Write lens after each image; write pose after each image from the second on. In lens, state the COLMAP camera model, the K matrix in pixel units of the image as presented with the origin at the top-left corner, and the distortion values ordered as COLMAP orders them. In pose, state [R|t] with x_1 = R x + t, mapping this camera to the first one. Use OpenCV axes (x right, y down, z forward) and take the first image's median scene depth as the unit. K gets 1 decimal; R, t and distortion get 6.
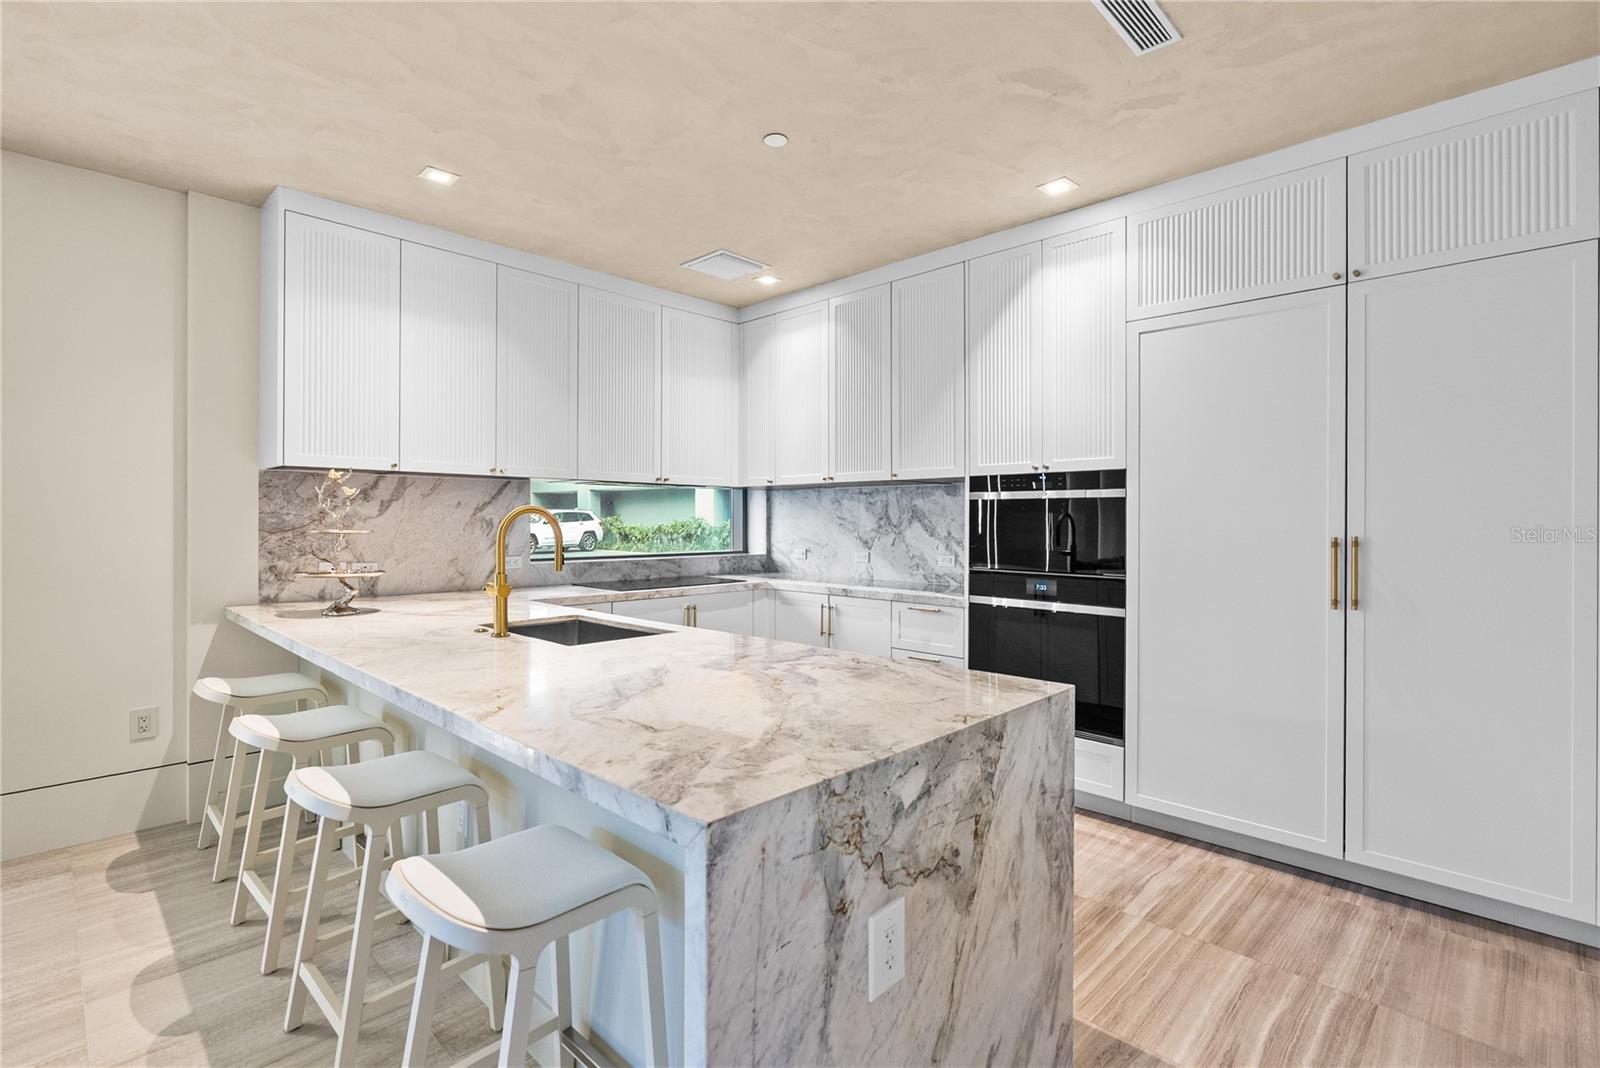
lens RADIAL K [[737.5, 0, 800.0], [0, 737.5, 534.0], [0, 0, 1]] dist [-0.021431, 0.006219]
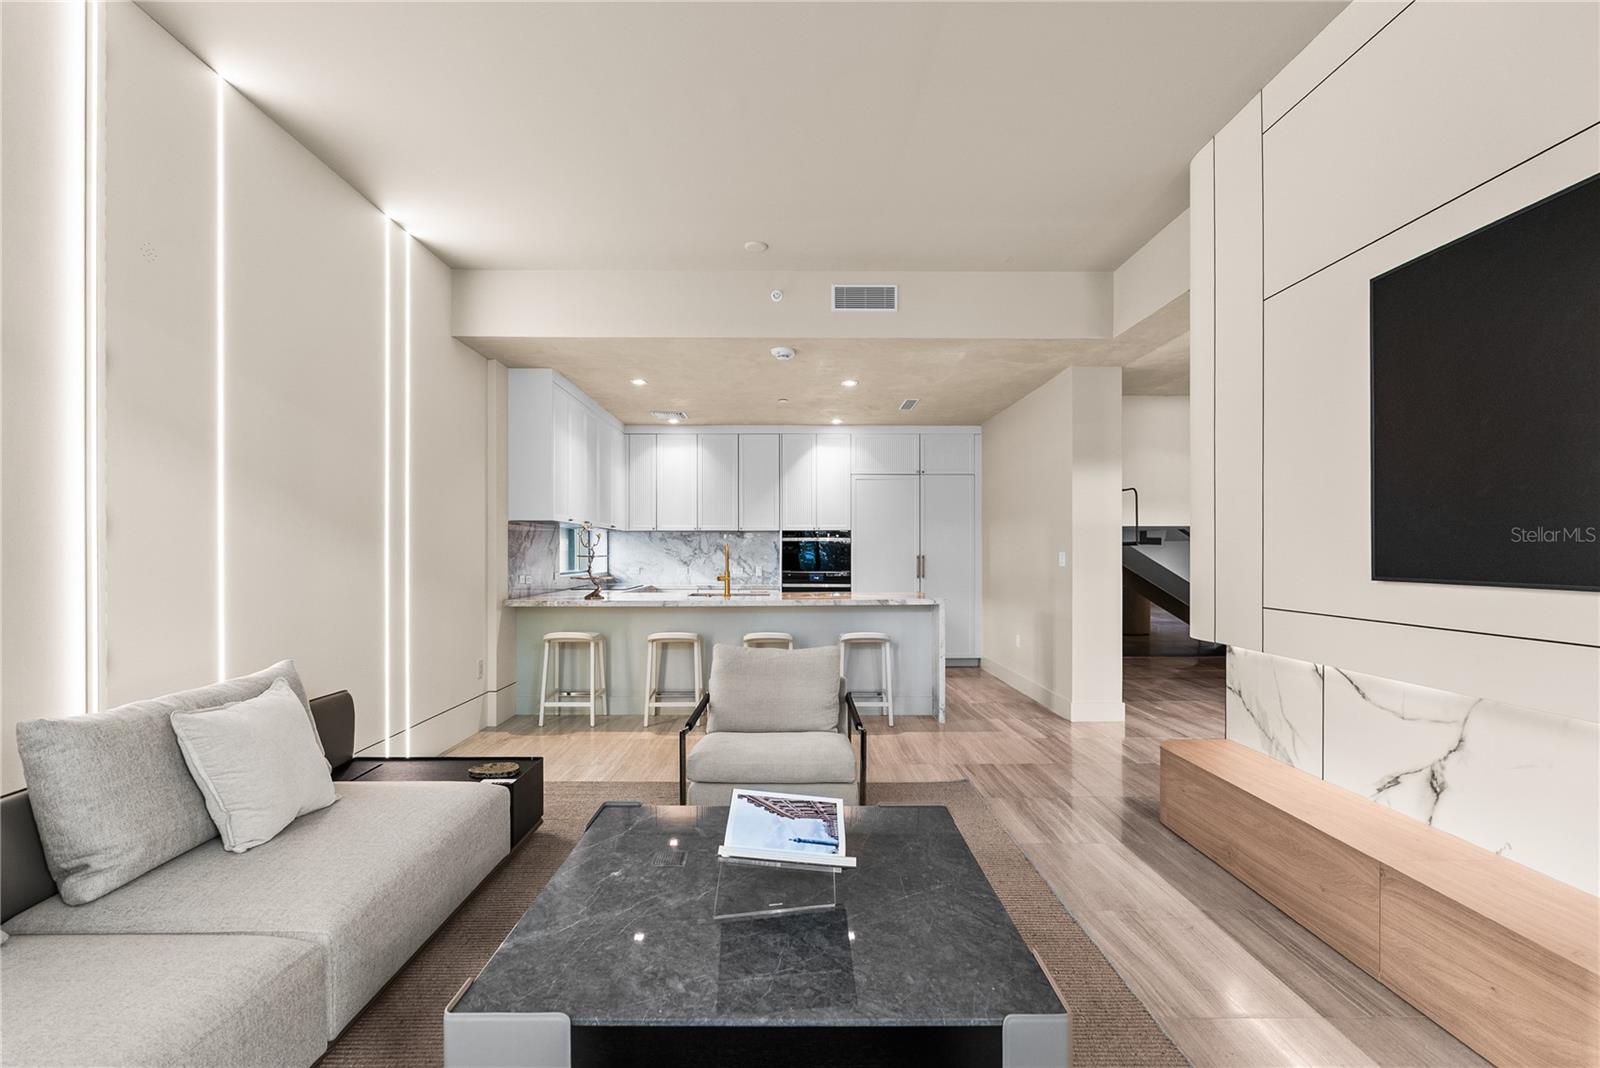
lens RADIAL K [[746.1, 0, 790.4], [0, 746.1, 558.6], [0, 0, 1]] dist [-0.021444, 0.007788]
pose [[0.719787, -0.007217, 0.694158, -1.315677], [0.012953, 0.999911, -0.003036, 0.014194], [-0.694074, 0.011177, 0.719816, -0.642120]]
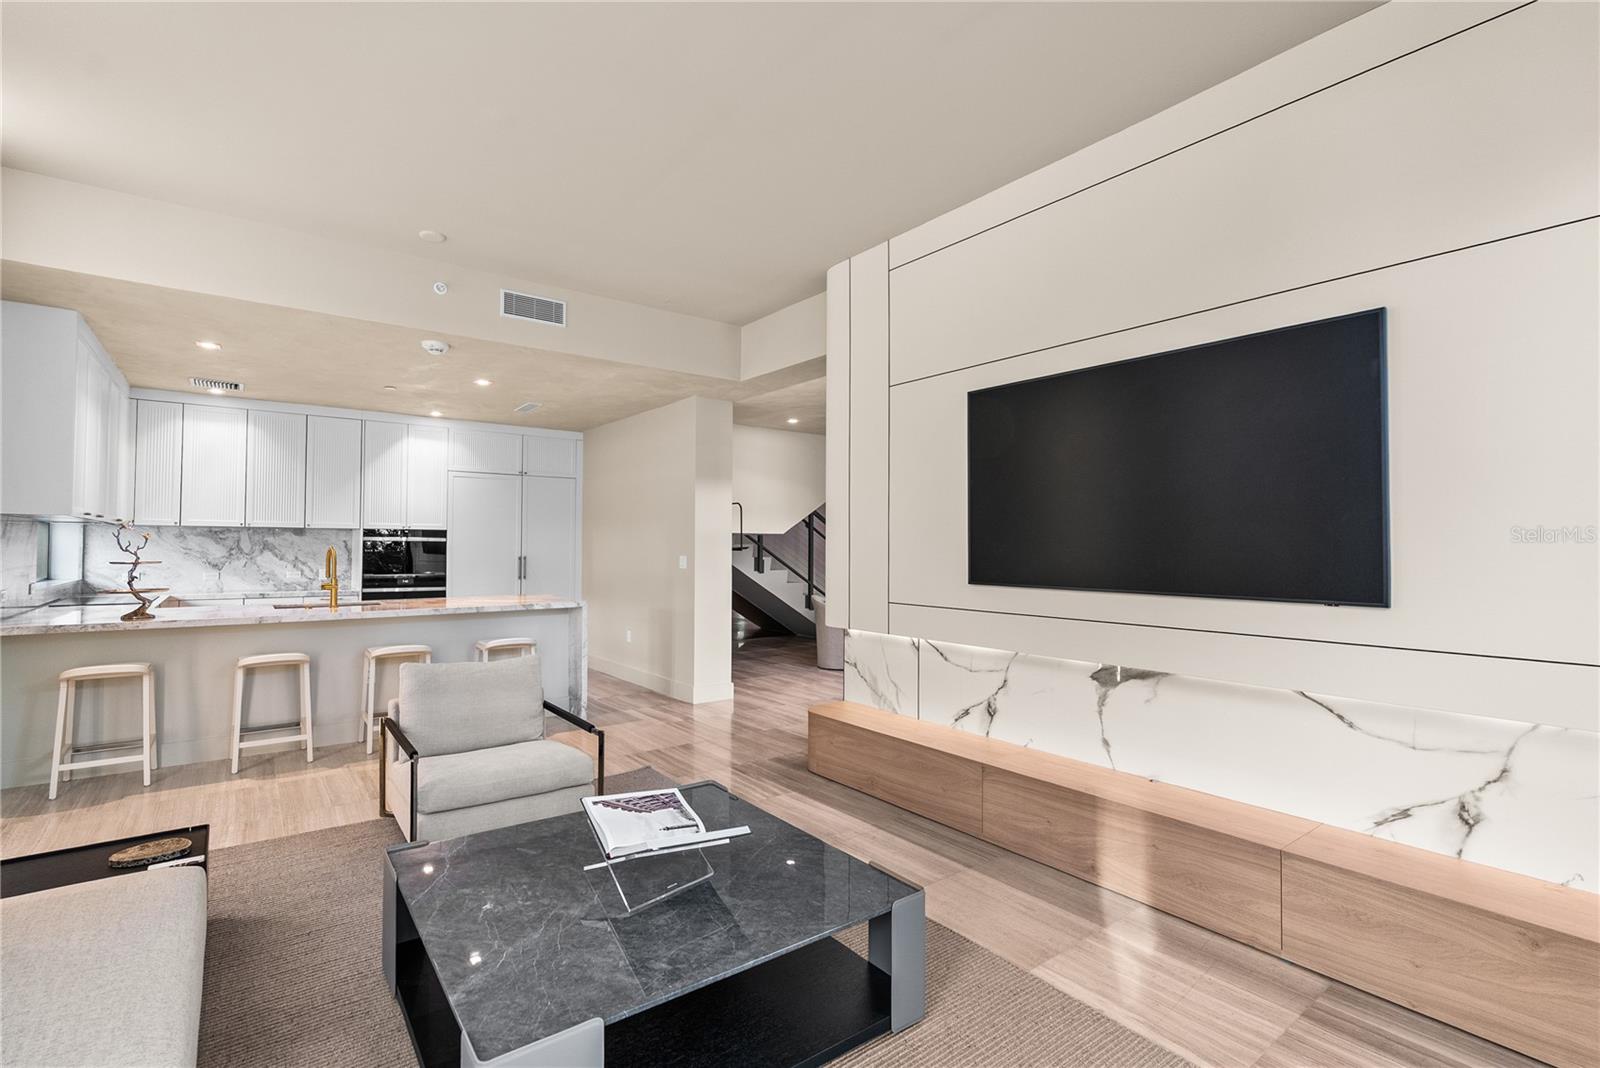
lens RADIAL K [[737.5, 0, 800.0], [0, 737.5, 534.0], [0, 0, 1]] dist [-0.021431, 0.006219]
pose [[0.152051, 0.016135, 0.988241, -1.528341], [0.011794, 0.999766, -0.018138, -0.014505], [-0.988302, 0.014413, 0.151825, -0.457871]]
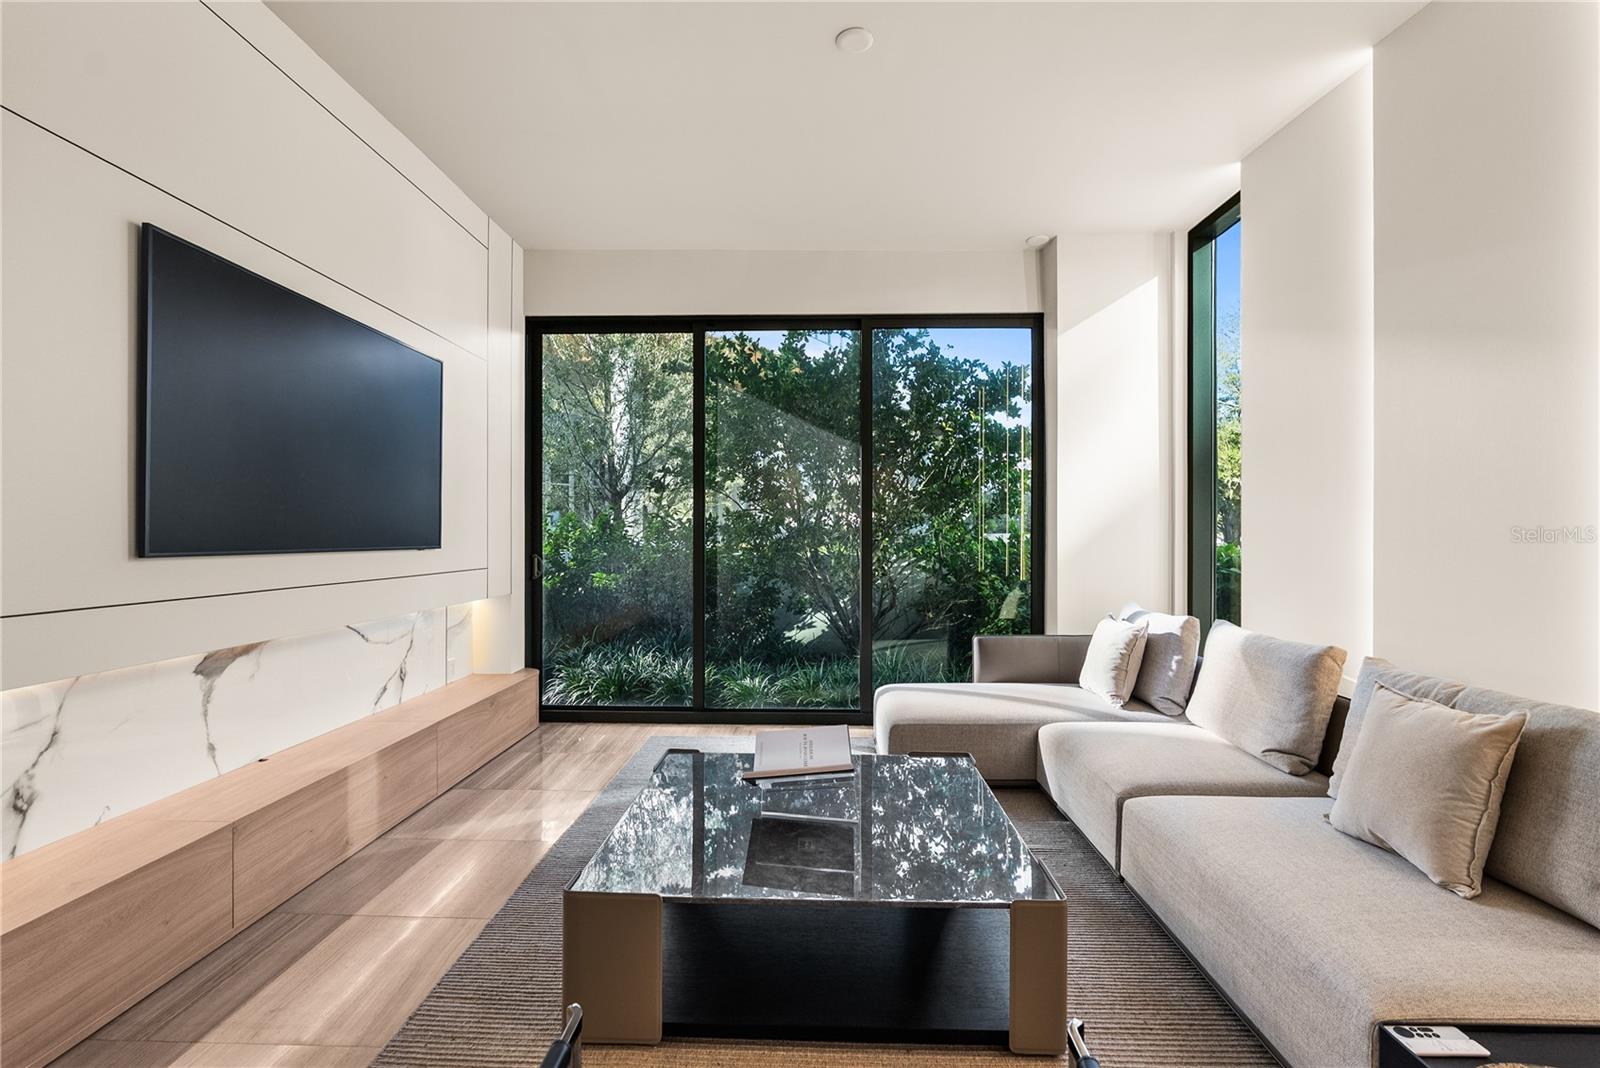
lens RADIAL K [[737.5, 0, 800.0], [0, 737.5, 534.0], [0, 0, 1]] dist [-0.021431, 0.006219]
pose [[-0.736996, -0.004962, -0.675879, -0.496402], [-0.016153, 0.999817, 0.010273, 0.005047], [0.675704, 0.018488, -0.736941, 0.234068]]
